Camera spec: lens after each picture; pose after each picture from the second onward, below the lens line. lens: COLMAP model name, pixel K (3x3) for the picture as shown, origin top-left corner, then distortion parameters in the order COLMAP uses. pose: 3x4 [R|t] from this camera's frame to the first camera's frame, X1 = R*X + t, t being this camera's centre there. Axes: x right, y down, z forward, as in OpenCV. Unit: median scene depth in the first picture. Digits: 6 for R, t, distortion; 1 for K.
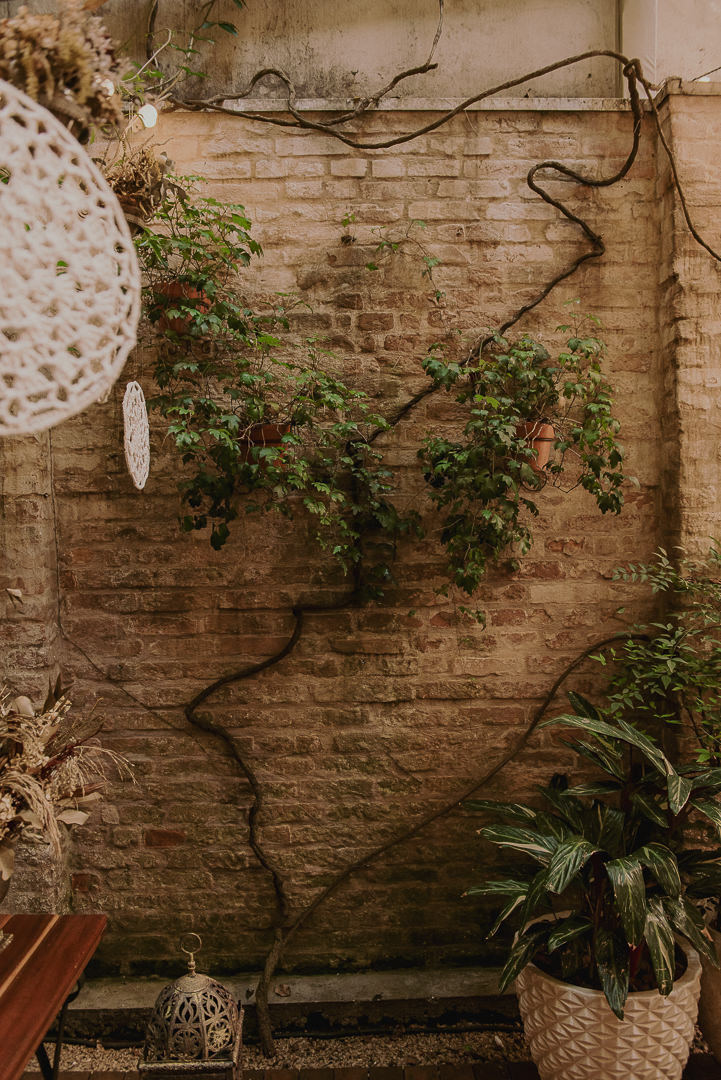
lens RADIAL K [[791.0, 0, 360.5], [0, 791.0, 540.0], [0, 0, 1]] dist [-0.038619, -0.000933]
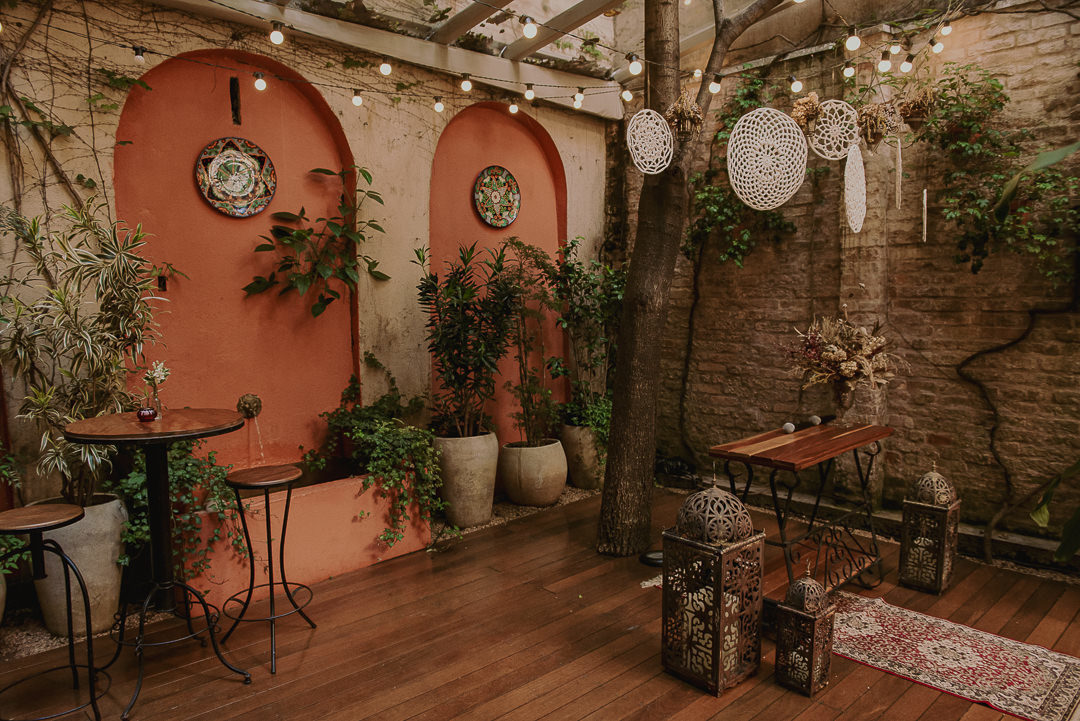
lens RADIAL K [[737.6, 0, 540.0], [0, 737.6, 360.5], [0, 0, 1]] dist [-0.046588, 0.000937]
pose [[0.667752, 0.079120, -0.740167, 0.350077], [-0.006130, 0.994886, 0.100818, 0.042690], [0.744358, -0.062785, 0.664822, -0.753732]]
